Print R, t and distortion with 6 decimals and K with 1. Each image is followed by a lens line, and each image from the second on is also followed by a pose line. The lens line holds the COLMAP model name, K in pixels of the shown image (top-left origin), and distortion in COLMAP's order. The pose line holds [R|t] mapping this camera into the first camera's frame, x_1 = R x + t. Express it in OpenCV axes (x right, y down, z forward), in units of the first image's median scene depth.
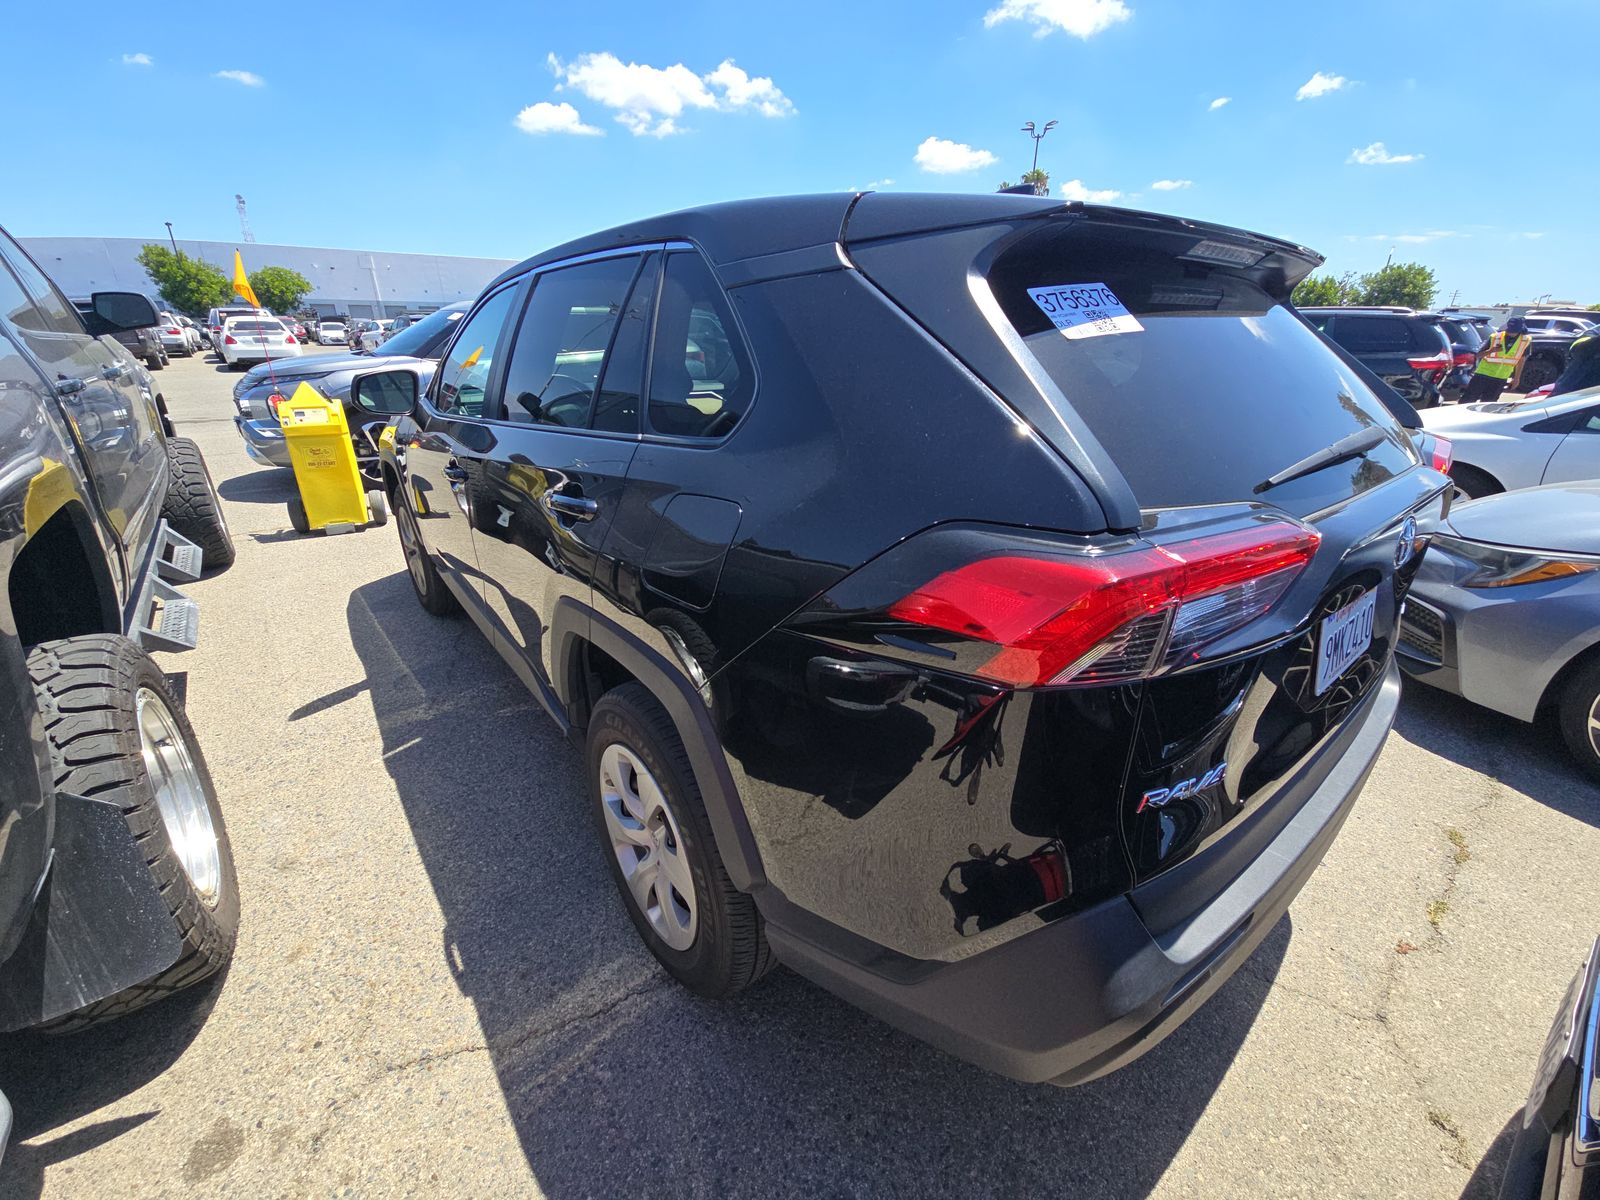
lens RADIAL K [[647.7, 0, 794.8], [0, 647.7, 599.8], [0, 0, 1]] dist [-0.002295, -0.001571]
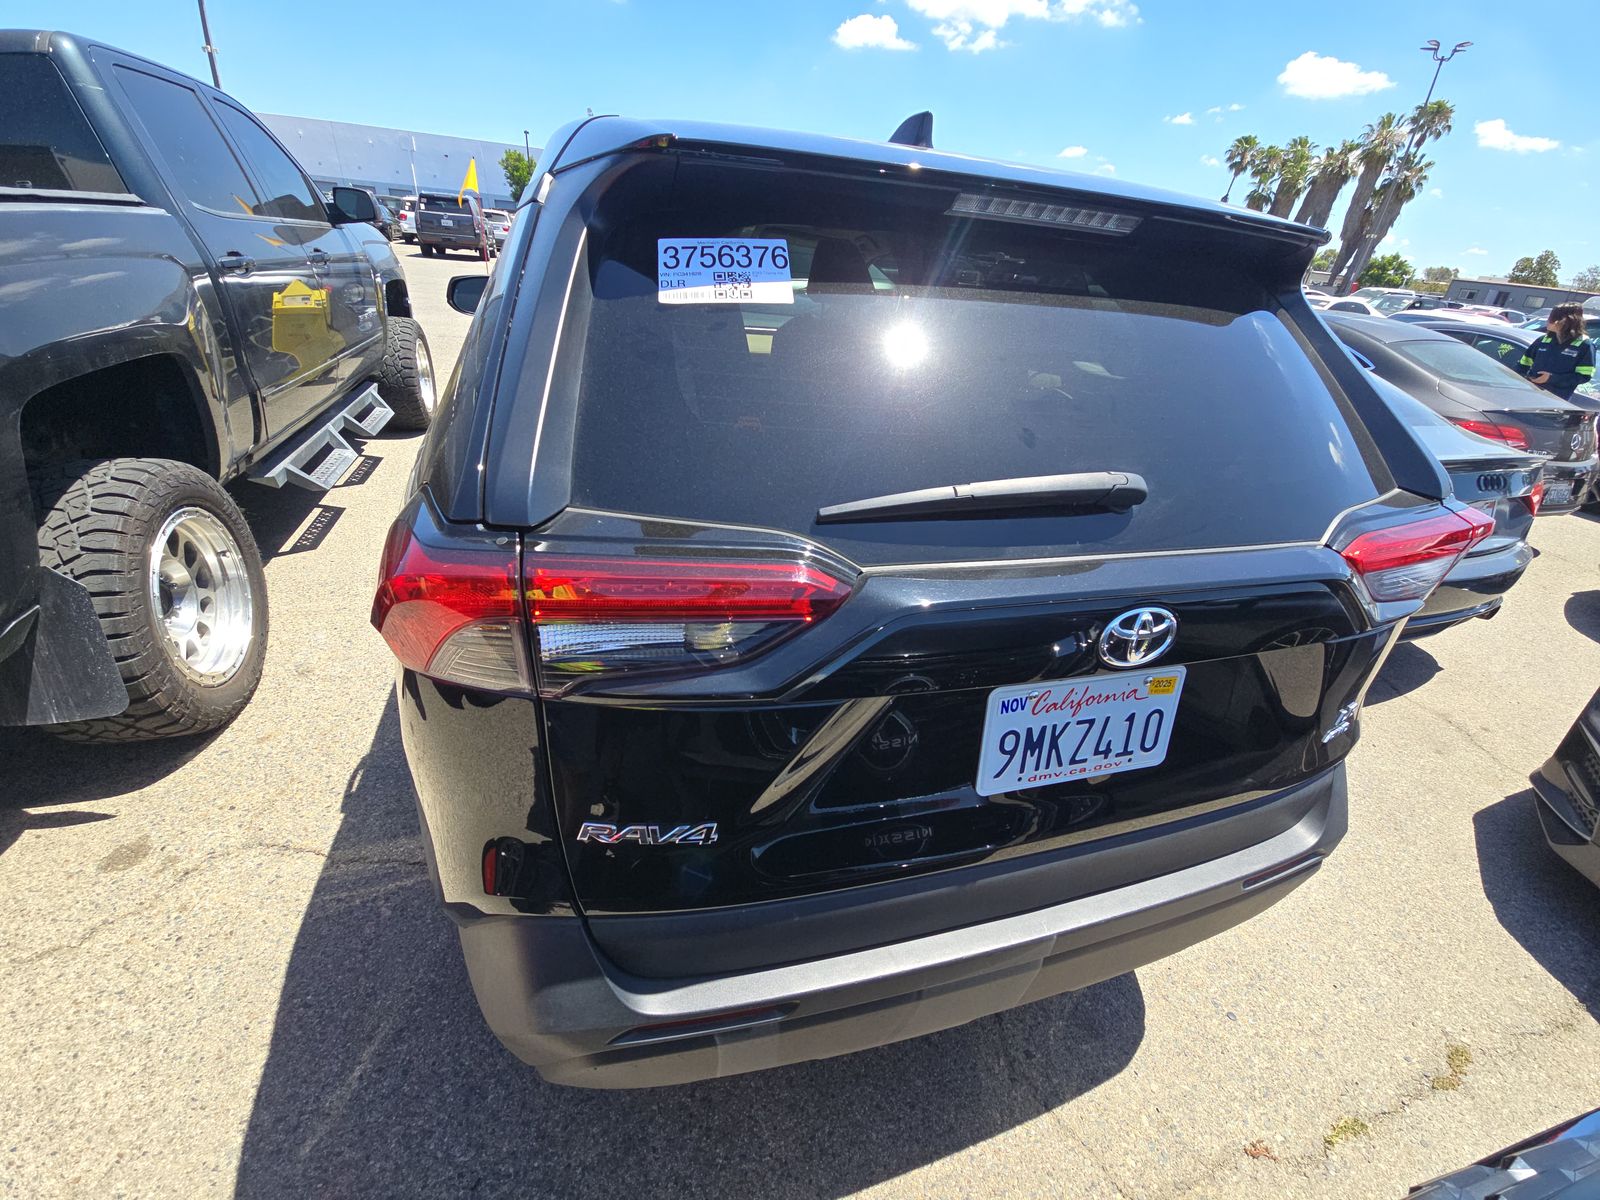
lens RADIAL K [[646.3, 0, 800.1], [0, 646.3, 595.9], [0, 0, 1]] dist [0.000781, -0.002023]
pose [[0.930876, 0.232725, -0.281618, 0.537317], [-0.209895, 0.971614, 0.109129, -0.090156], [0.299021, -0.042476, 0.953301, 0.126829]]
